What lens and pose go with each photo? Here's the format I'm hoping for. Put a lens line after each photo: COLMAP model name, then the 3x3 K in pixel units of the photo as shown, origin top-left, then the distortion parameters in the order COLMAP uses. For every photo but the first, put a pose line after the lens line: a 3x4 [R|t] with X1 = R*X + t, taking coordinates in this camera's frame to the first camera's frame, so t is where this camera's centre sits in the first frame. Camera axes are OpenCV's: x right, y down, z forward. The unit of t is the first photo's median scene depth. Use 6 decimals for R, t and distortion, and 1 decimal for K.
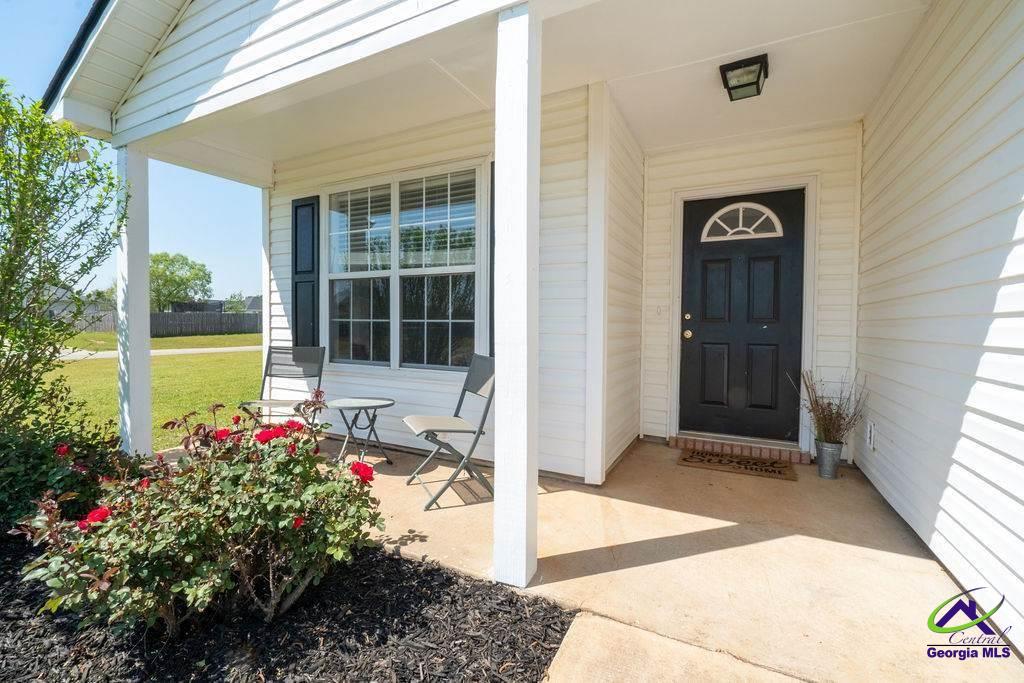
lens RADIAL K [[449.9, 0, 515.5], [0, 449.9, 332.5], [0, 0, 1]] dist [-0.003661, -0.000369]
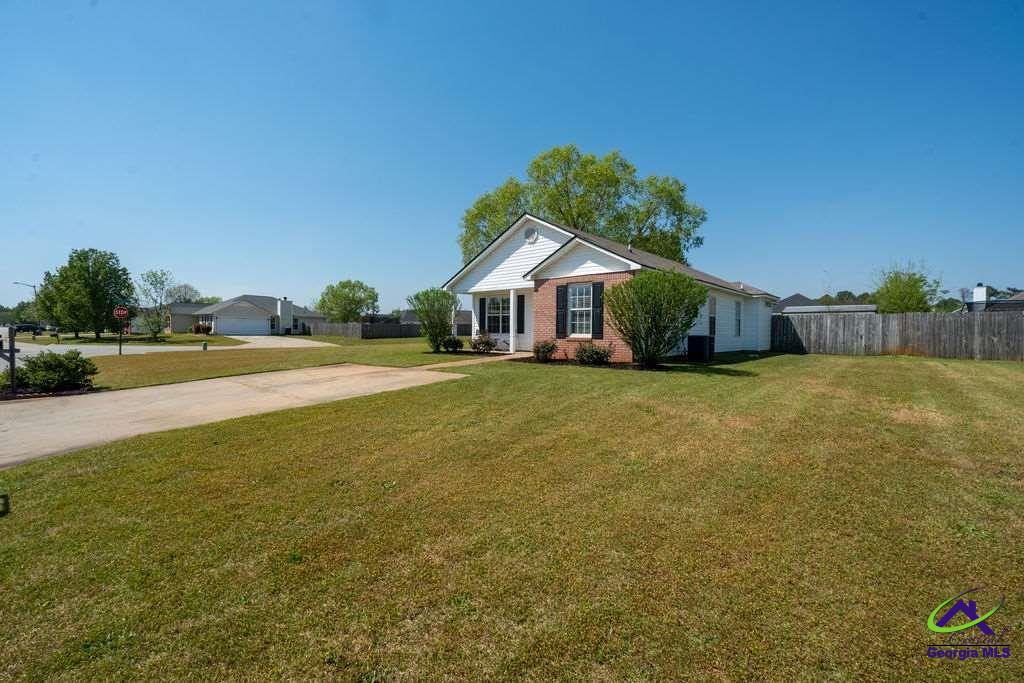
lens RADIAL K [[449.9, 0, 515.9], [0, 449.9, 341.5], [0, 0, 1]] dist [-0.003661, -0.000369]
pose [[0.968067, 0.005964, -0.250620, 1.140767], [-0.006549, 0.999977, -0.001502, 0.171443], [0.250606, 0.003095, 0.968084, -3.761870]]
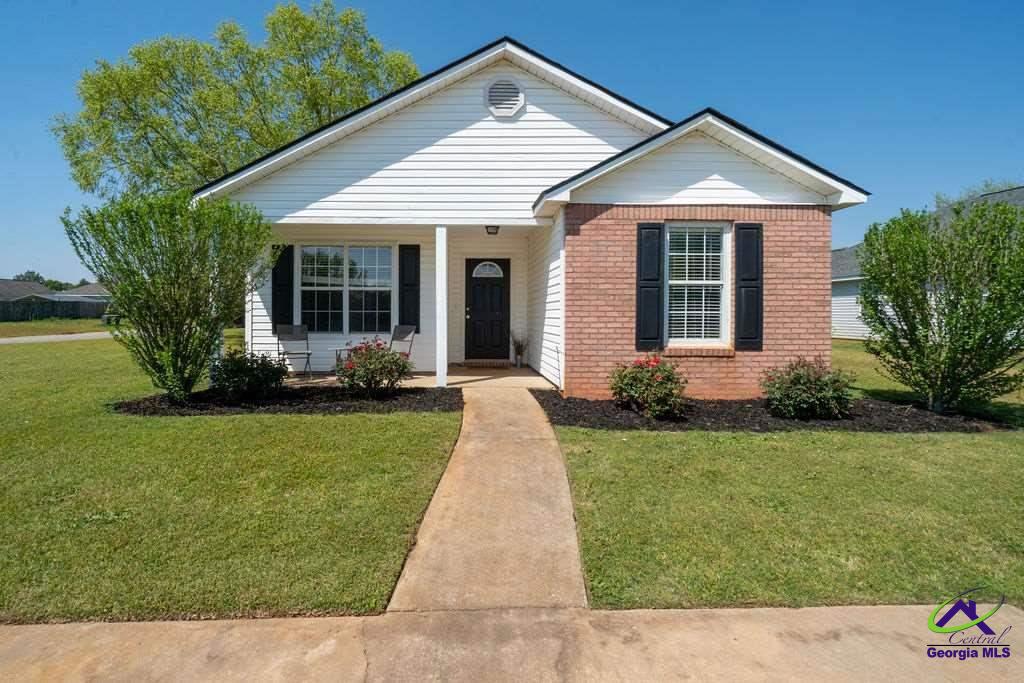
lens RADIAL K [[449.9, 0, 479.7], [0, 449.9, 314.5], [0, 0, 1]] dist [-0.003661, -0.000369]
pose [[0.877215, -0.007053, 0.480045, -0.714471], [0.014138, 0.999838, -0.011144, 0.020099], [-0.479889, 0.016563, 0.877173, -1.119415]]
